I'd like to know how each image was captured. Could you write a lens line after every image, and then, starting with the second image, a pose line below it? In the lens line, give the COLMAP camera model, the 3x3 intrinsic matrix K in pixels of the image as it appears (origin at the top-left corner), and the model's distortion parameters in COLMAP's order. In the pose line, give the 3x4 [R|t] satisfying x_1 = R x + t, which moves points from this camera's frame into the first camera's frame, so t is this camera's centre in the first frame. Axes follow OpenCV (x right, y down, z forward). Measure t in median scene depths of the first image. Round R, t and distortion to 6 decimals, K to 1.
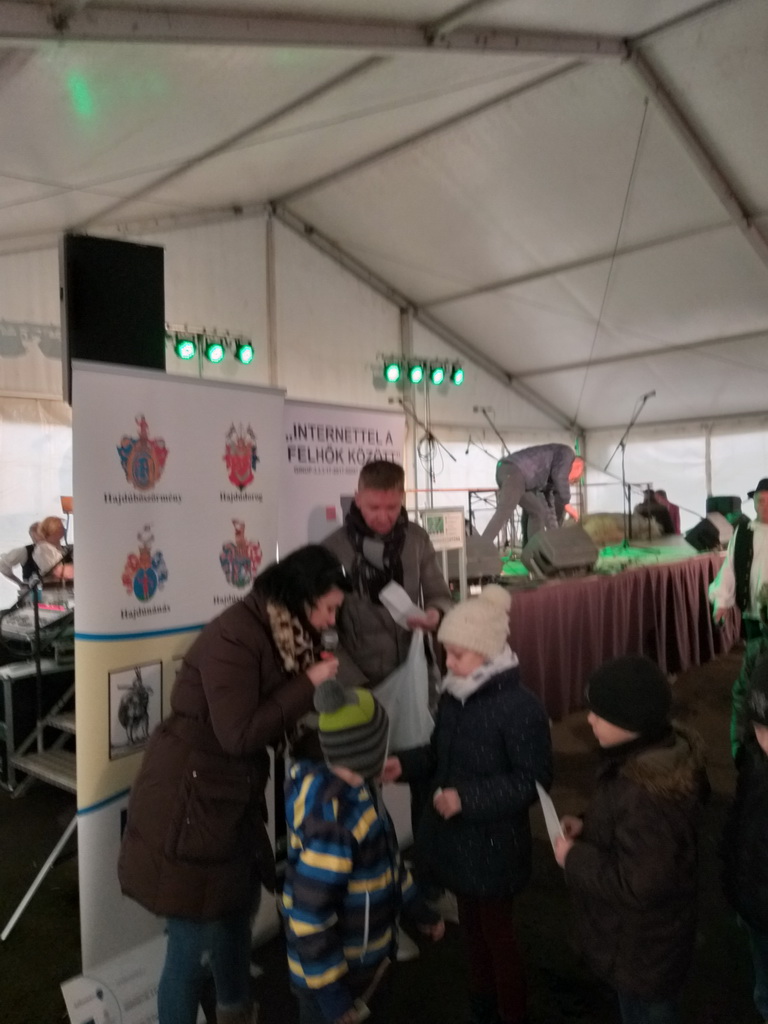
lens RADIAL K [[796.3, 0, 391.6], [0, 796.3, 509.8], [0, 0, 1]] dist [0.076255, -0.145381]
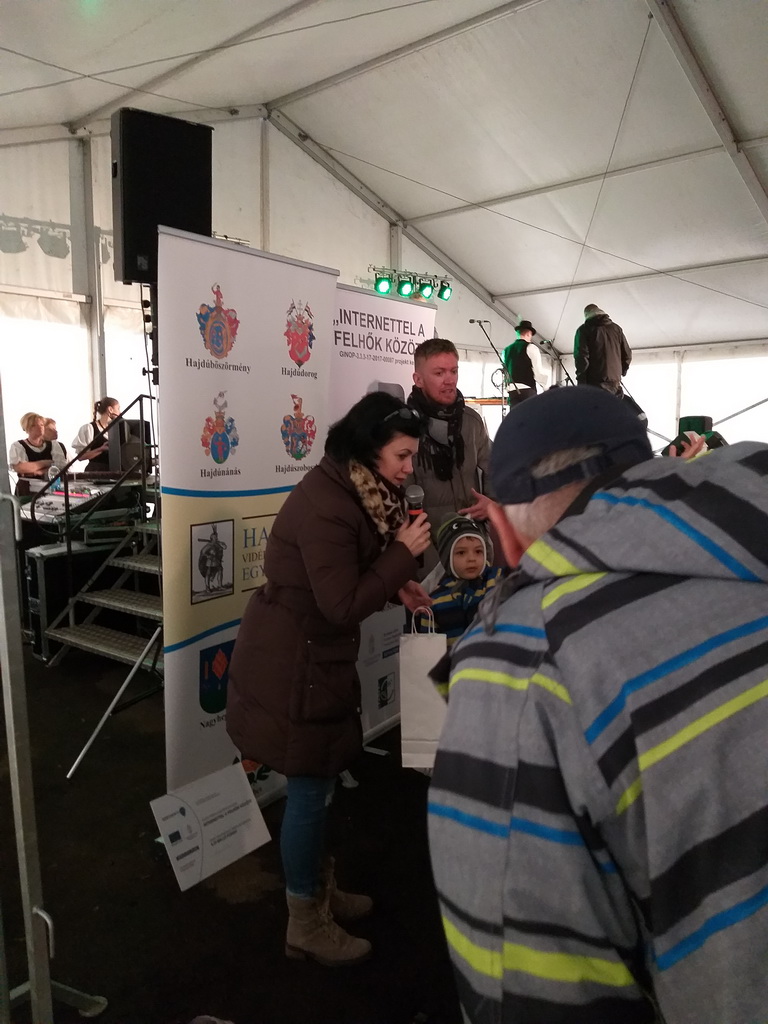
lens RADIAL K [[773.0, 0, 382.5], [0, 773.0, 517.4], [0, 0, 1]] dist [0.091483, -0.169804]
pose [[0.999182, 0.019764, 0.035291, -0.096821], [-0.023321, 0.994365, 0.103413, 0.057364], [-0.033048, -0.104151, 0.994012, -0.042510]]
